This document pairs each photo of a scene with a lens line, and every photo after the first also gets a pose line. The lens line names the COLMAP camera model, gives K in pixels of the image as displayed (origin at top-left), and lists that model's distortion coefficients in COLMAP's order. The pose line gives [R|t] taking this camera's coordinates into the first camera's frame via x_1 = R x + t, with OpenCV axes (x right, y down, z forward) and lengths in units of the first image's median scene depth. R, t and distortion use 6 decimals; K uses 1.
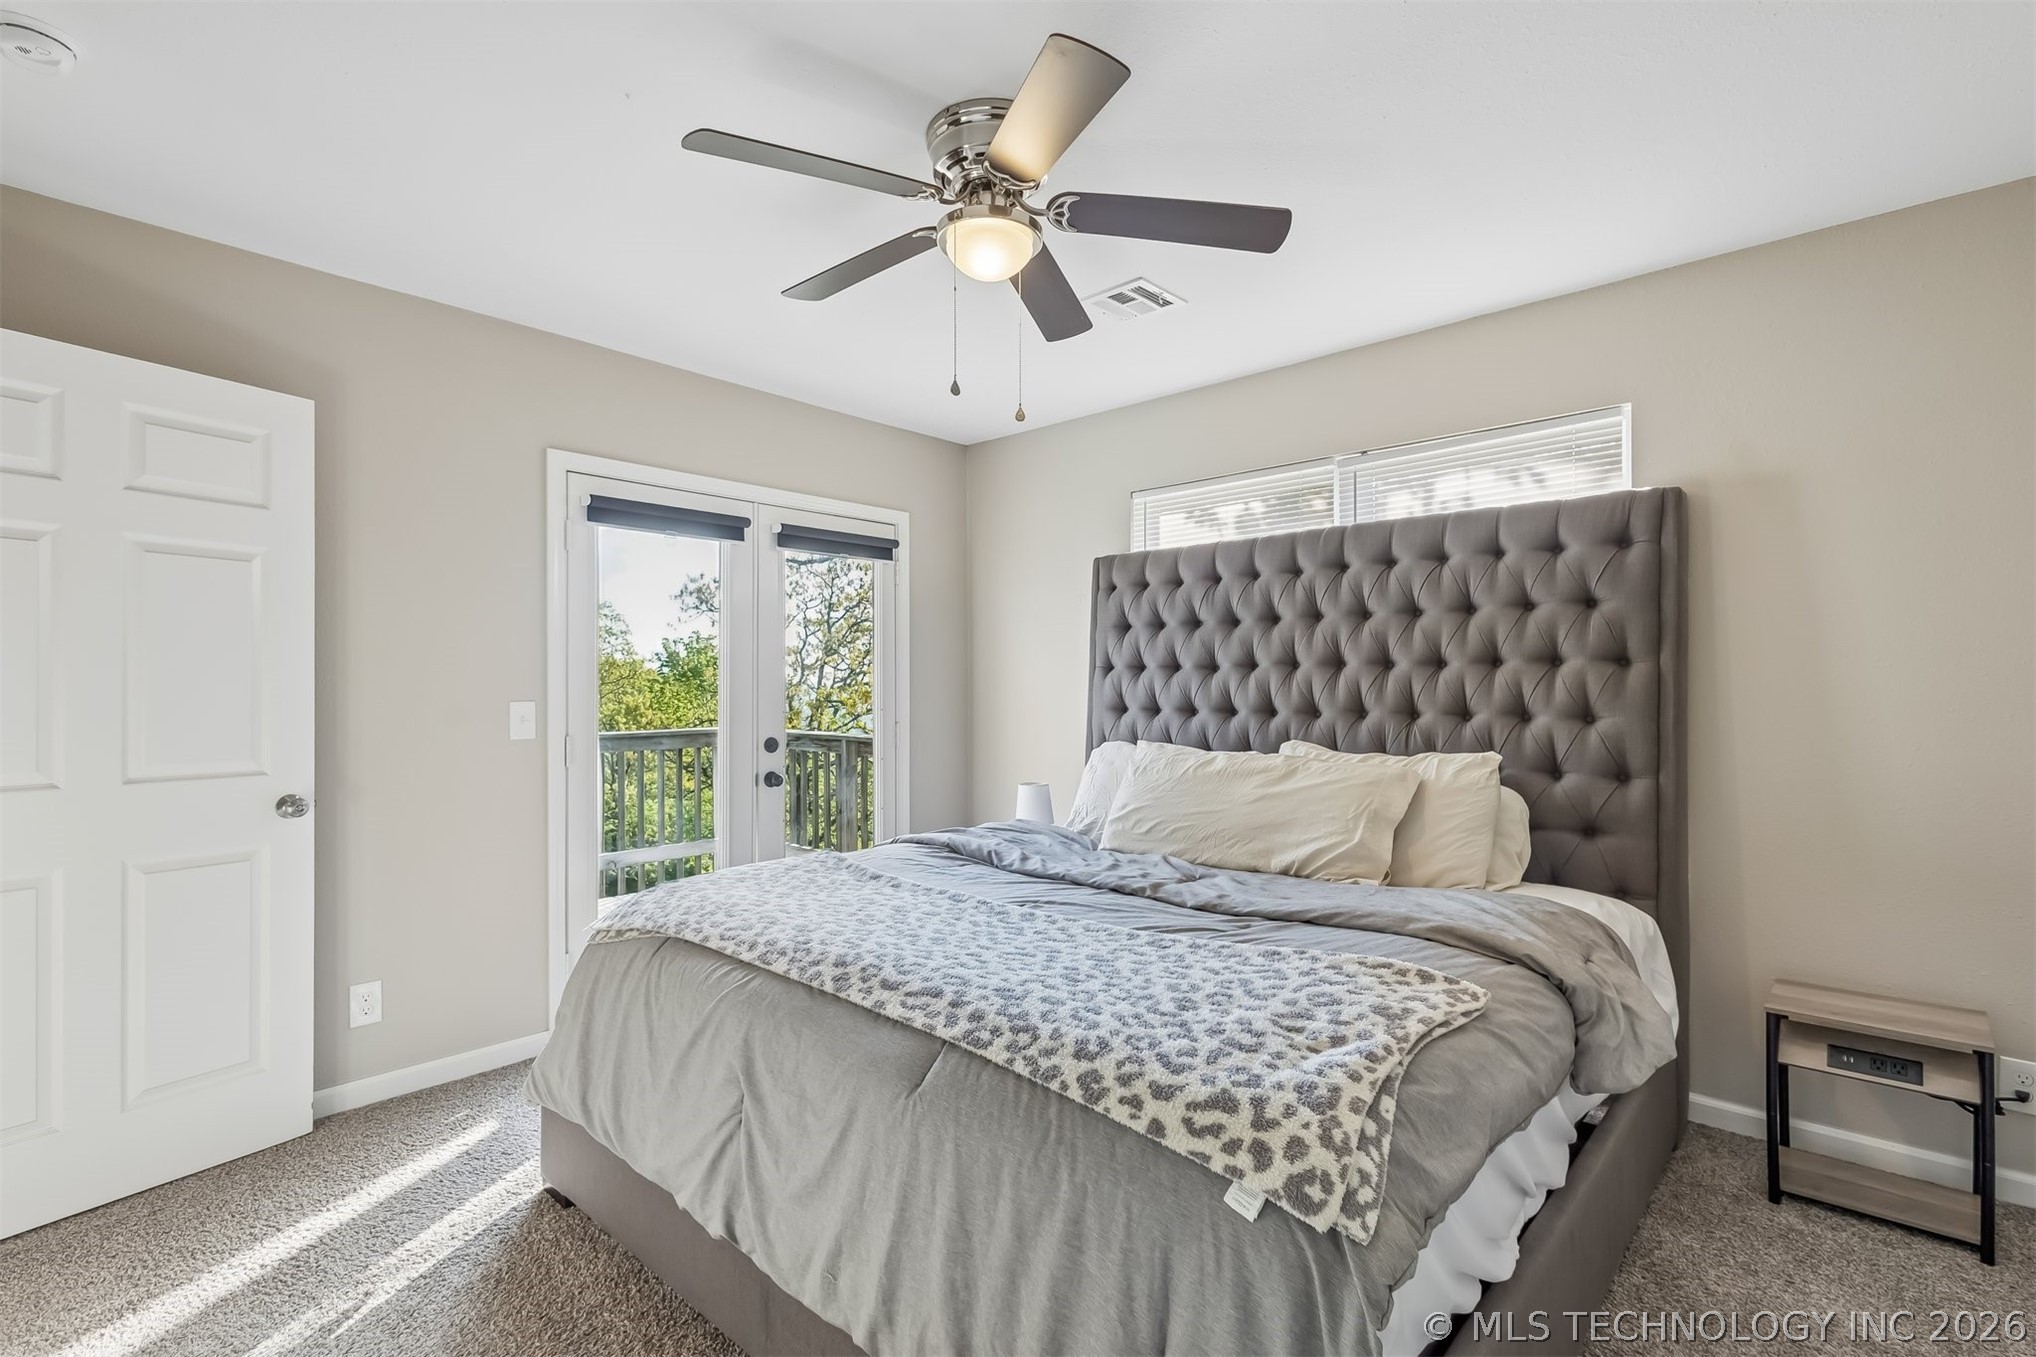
lens RADIAL K [[945.7, 0, 1022.5], [0, 945.7, 685.2], [0, 0, 1]] dist [0.009906, -0.004378]
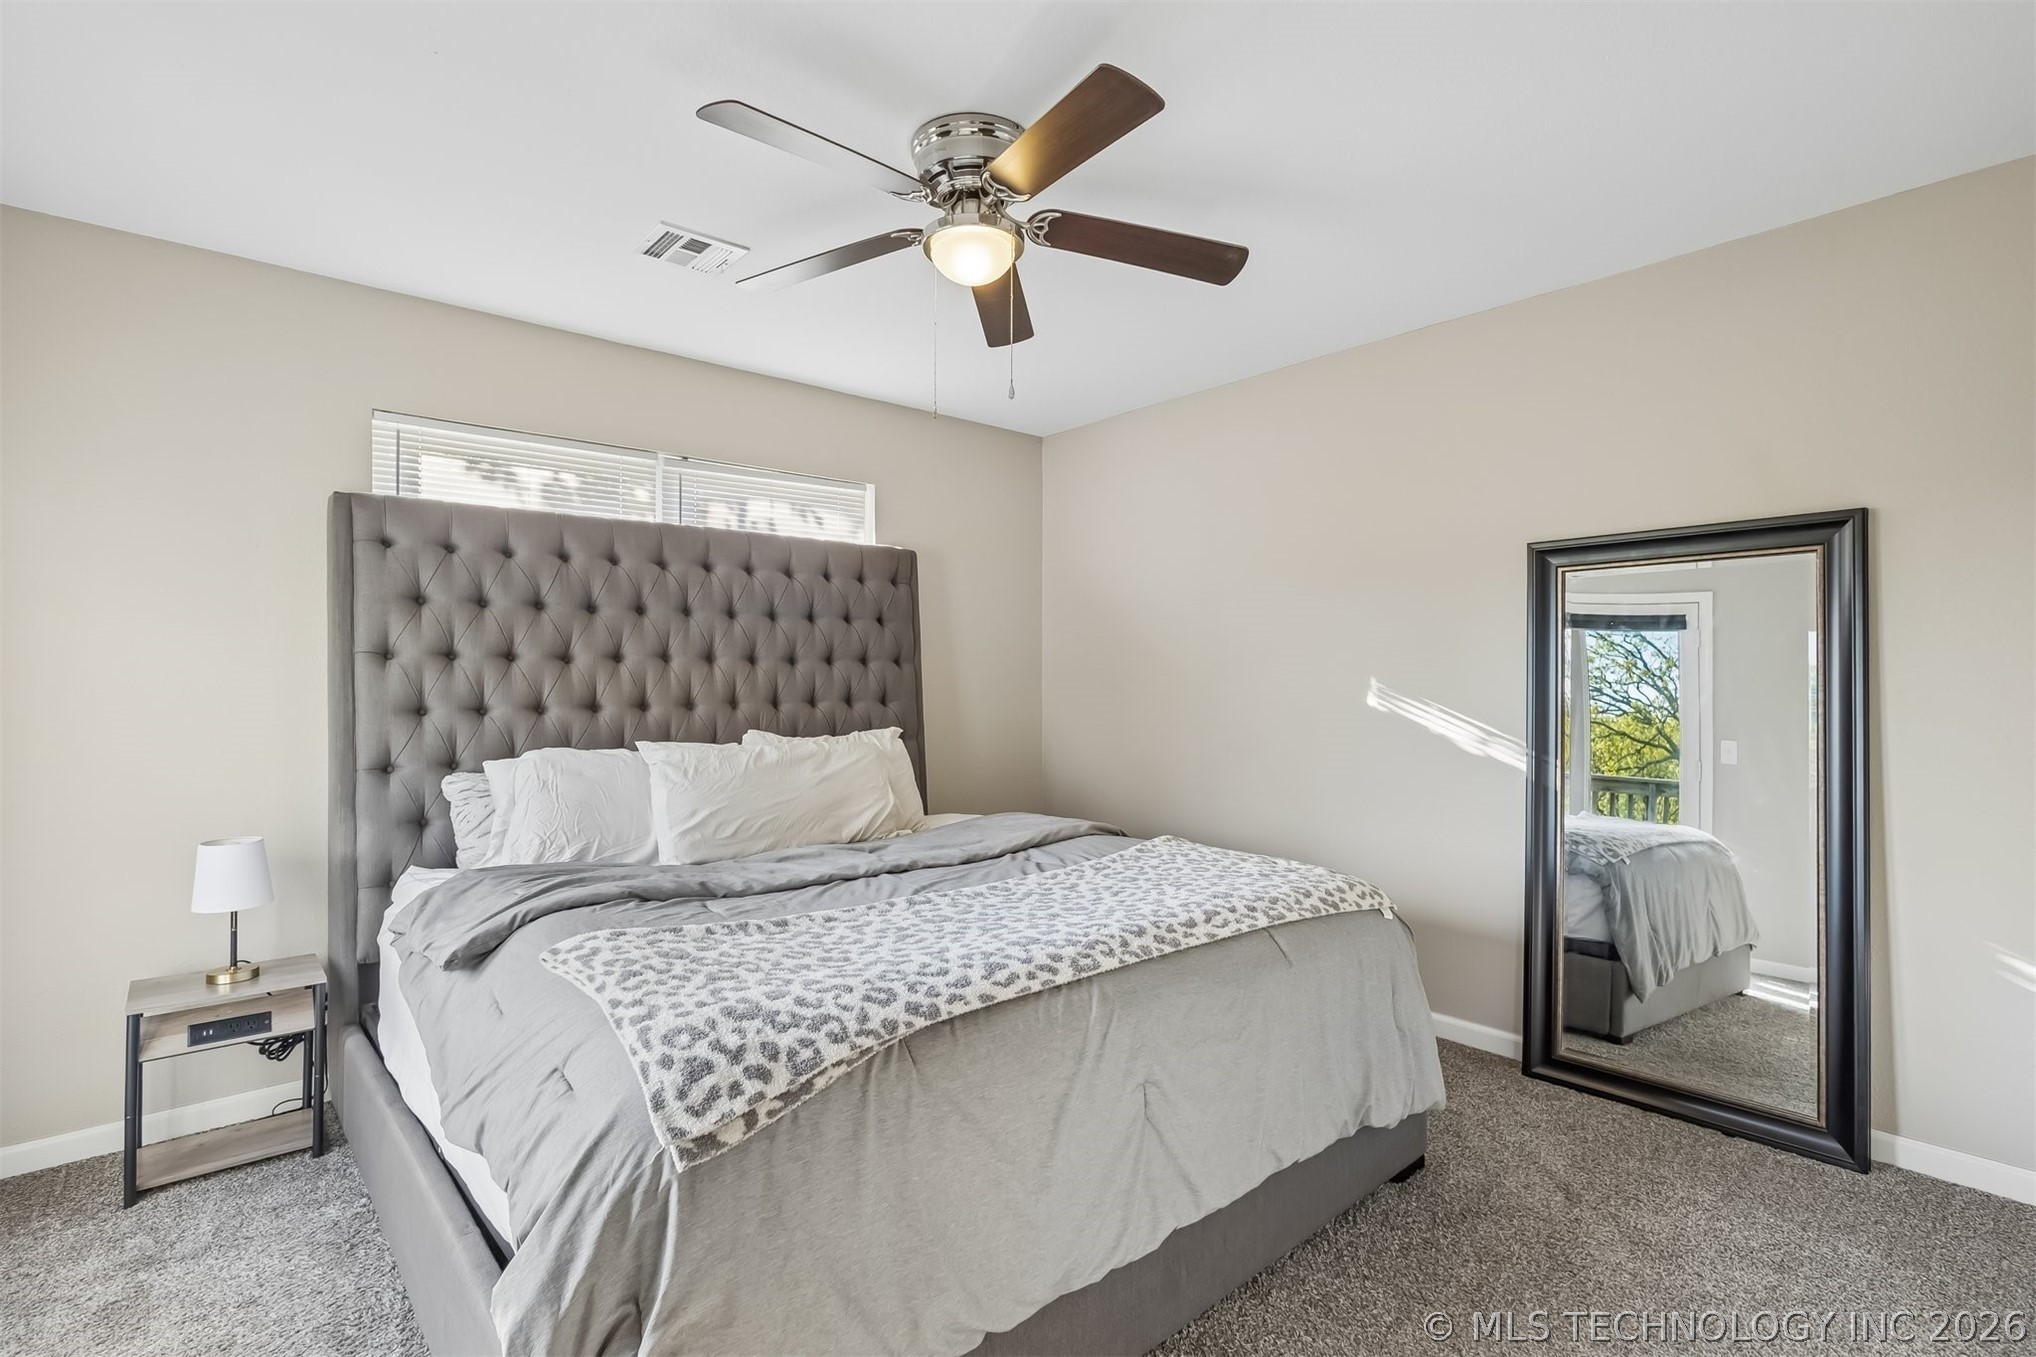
lens RADIAL K [[945.7, 0, 1026.1], [0, 945.7, 671.9], [0, 0, 1]] dist [0.009906, -0.004378]
pose [[0.102682, 0.008260, 0.994680, -0.752402], [0.003050, 0.999958, -0.008619, 0.003166], [-0.994710, 0.003918, 0.102653, 0.597790]]
